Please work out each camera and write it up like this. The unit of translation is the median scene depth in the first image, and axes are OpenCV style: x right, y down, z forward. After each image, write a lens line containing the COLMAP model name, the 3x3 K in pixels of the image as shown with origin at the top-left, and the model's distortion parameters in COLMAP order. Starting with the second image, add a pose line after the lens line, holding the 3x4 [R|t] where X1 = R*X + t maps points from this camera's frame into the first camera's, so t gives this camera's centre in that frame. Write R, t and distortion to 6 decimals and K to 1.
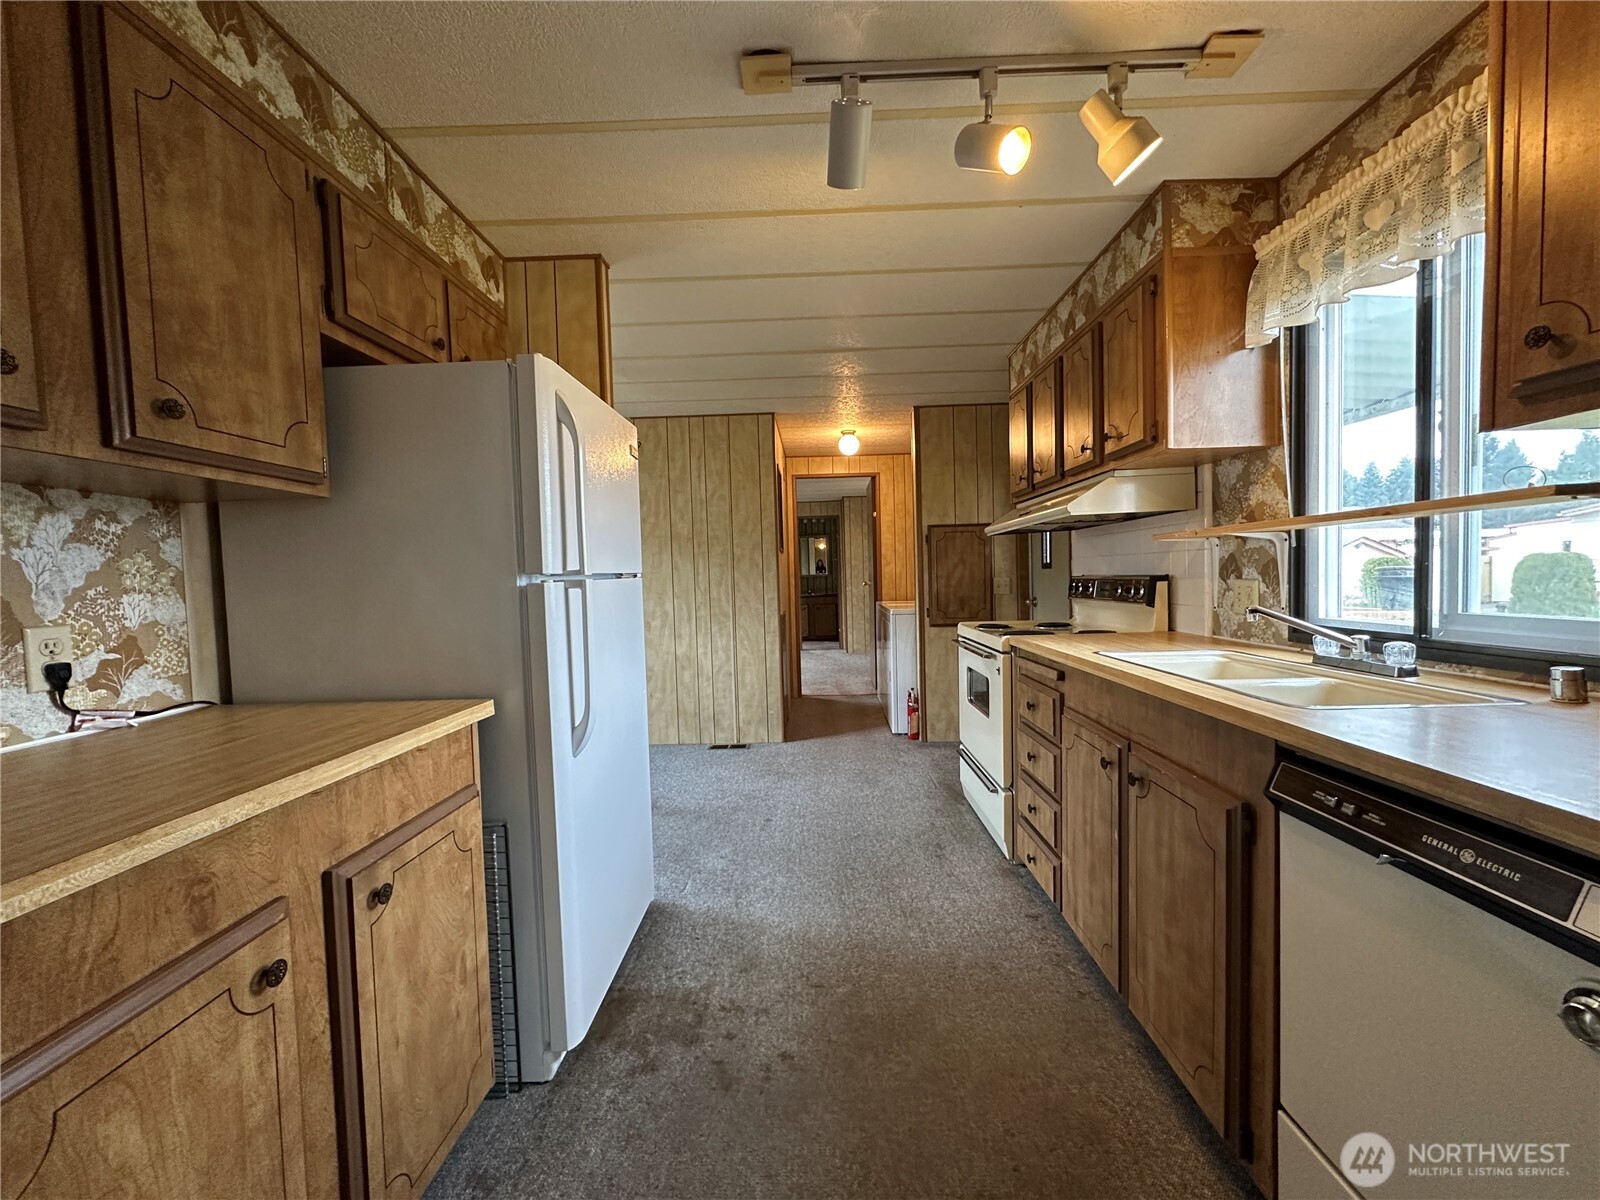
lens RADIAL K [[640.1, 0, 809.7], [0, 640.1, 611.7], [0, 0, 1]] dist [0.001914, 0.000450]
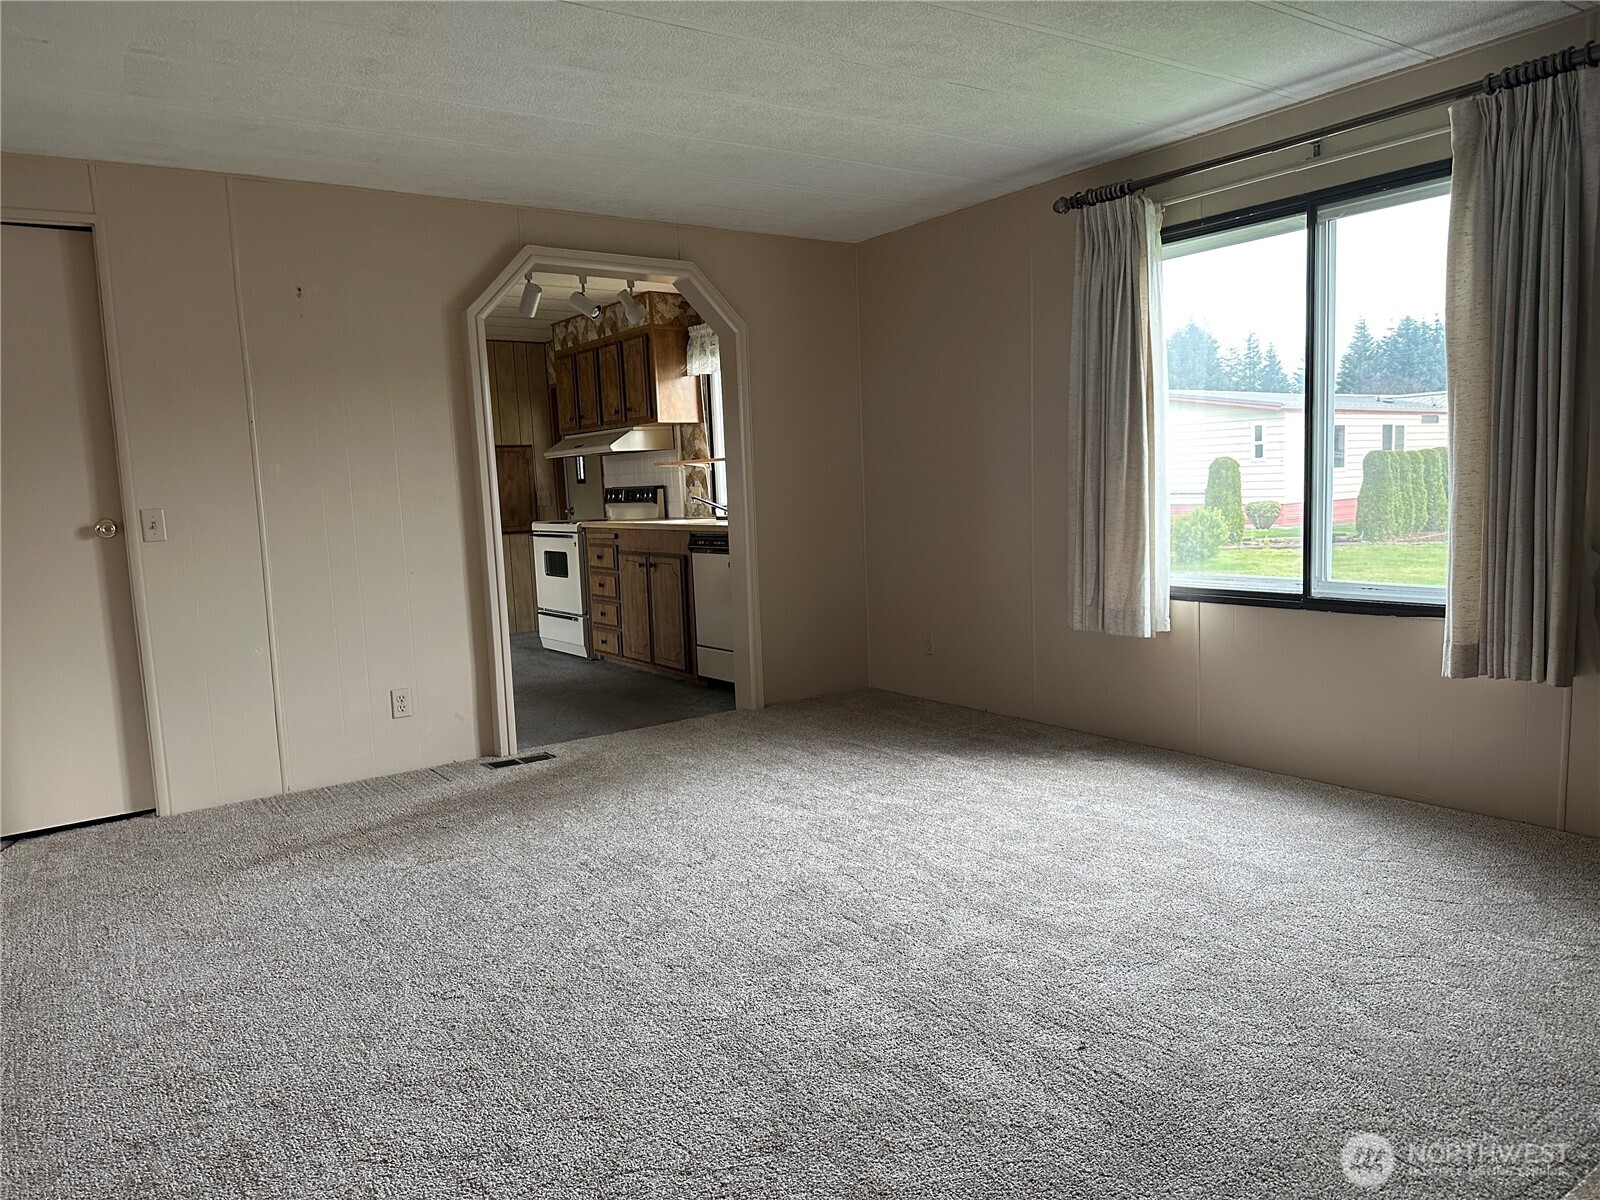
lens RADIAL K [[1114.5, 0, 809.9], [0, 1114.5, 607.1], [0, 0, 1]] dist [0.053736, -0.080546]
pose [[0.813390, -0.067377, 0.577804, -1.057560], [0.047266, 0.997640, 0.049796, 0.166530], [-0.579796, -0.013193, 0.814655, -2.023848]]
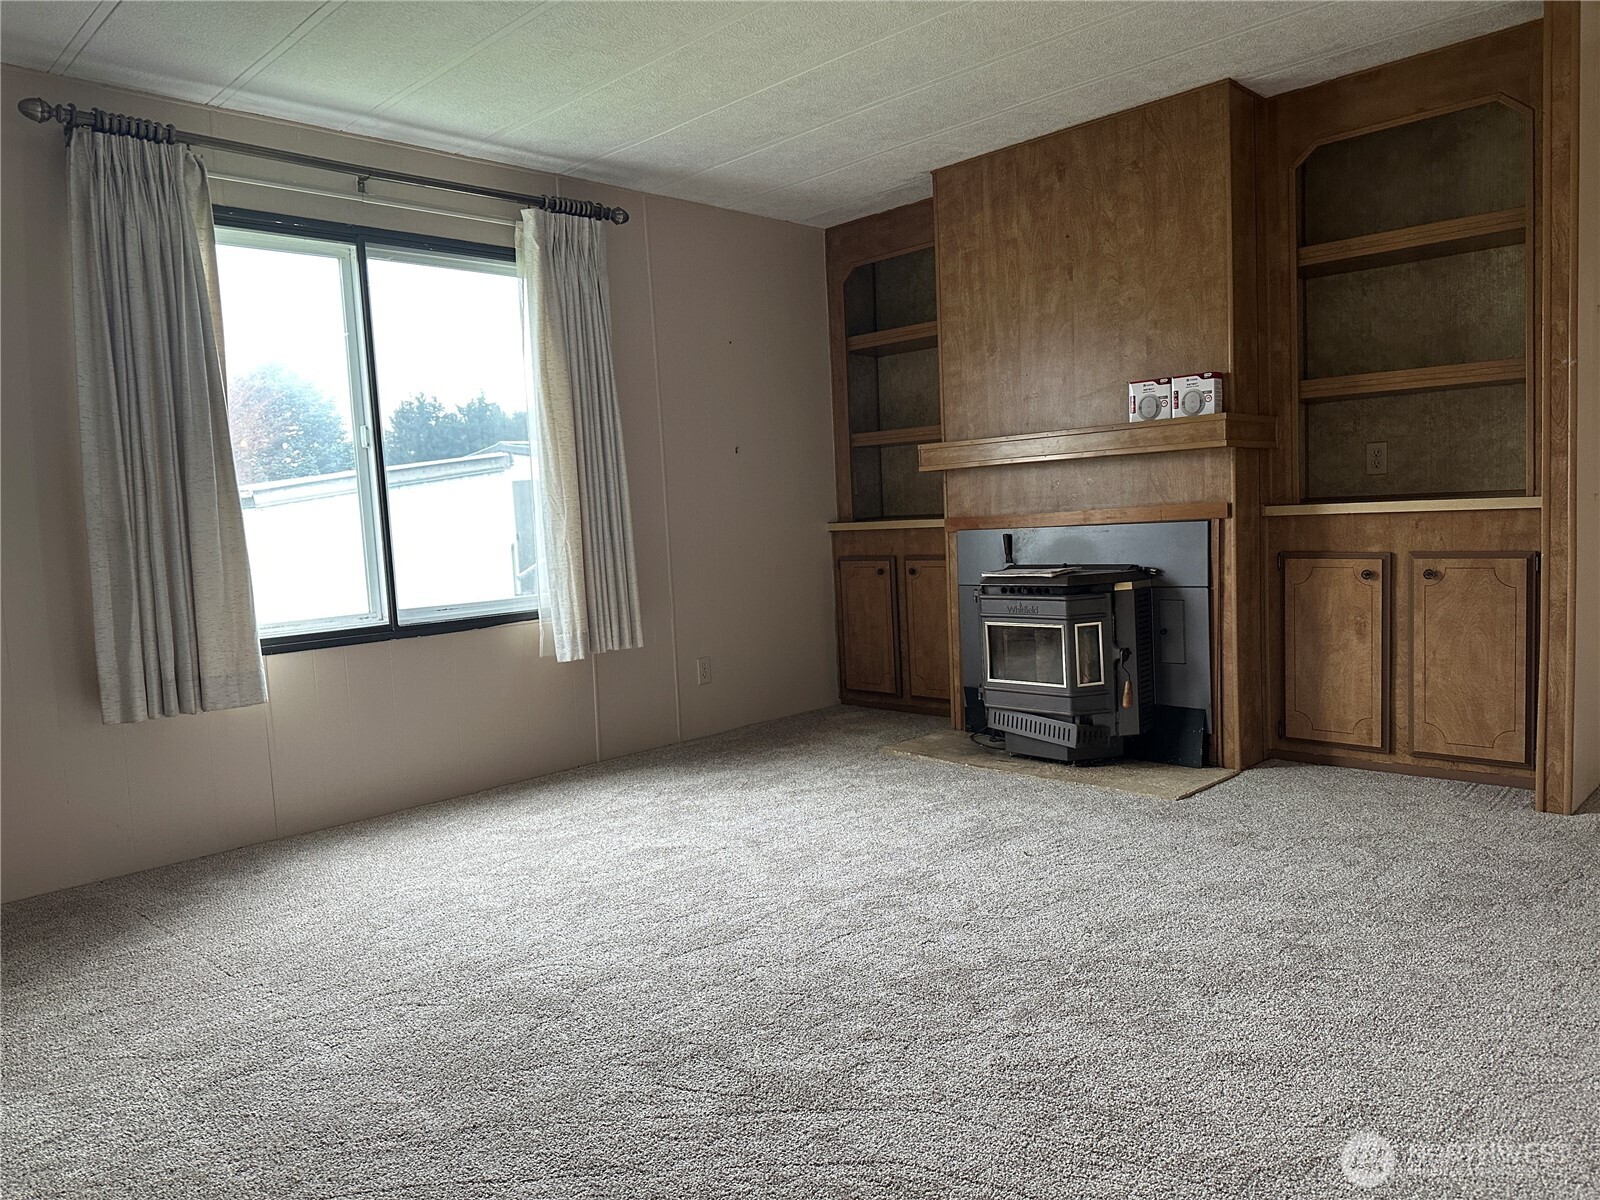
lens RADIAL K [[1114.5, 0, 795.7], [0, 1114.5, 613.9], [0, 0, 1]] dist [0.053736, -0.080546]
pose [[-0.711301, -0.006318, 0.702859, -1.101340], [0.104227, 0.987957, 0.114360, 0.116045], [-0.695117, 0.154601, -0.702076, -0.123844]]
